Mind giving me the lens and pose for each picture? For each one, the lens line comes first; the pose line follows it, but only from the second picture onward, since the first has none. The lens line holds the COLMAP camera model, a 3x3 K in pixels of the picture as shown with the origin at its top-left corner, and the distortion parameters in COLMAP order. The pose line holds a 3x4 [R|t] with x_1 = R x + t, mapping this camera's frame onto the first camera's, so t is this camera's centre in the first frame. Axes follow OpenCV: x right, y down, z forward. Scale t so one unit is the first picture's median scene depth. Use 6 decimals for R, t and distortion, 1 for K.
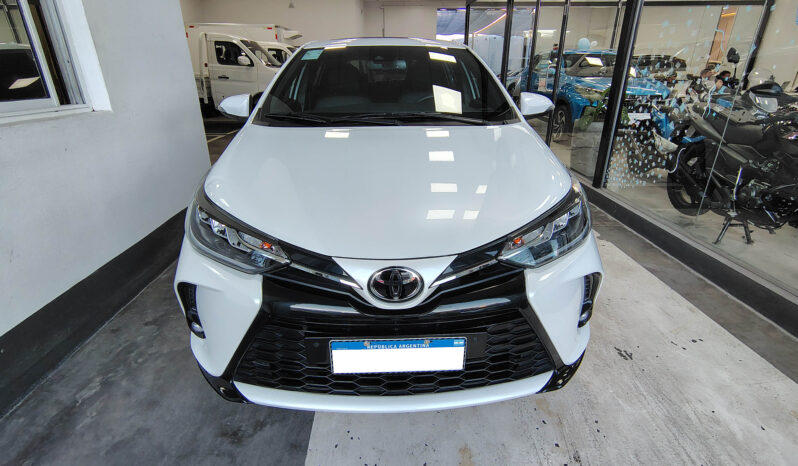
lens RADIAL K [[388.8, 0, 400.4], [0, 388.8, 236.7], [0, 0, 1]] dist [0.000363, 0.000085]
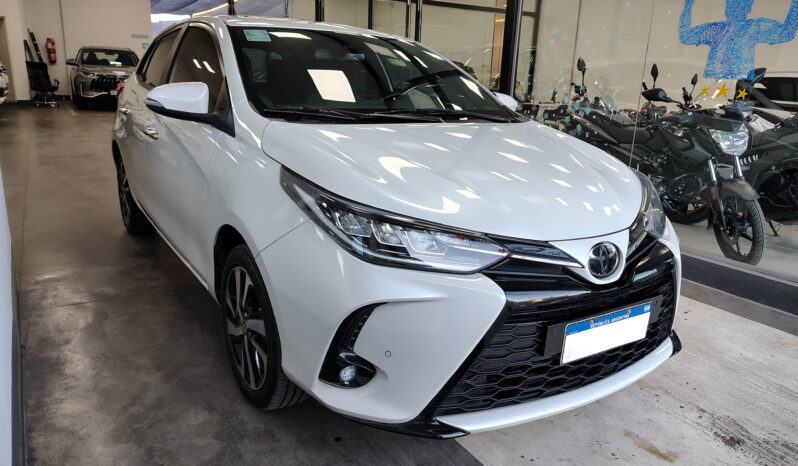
lens RADIAL K [[577.6, 0, 396.2], [0, 577.6, 233.3], [0, 0, 1]] dist [0.029493, -0.049435]
pose [[0.857494, -0.097404, 0.505190, -1.190136], [0.162216, 0.983017, -0.085807, 0.090385], [-0.488252, 0.155529, 0.858732, -0.067527]]
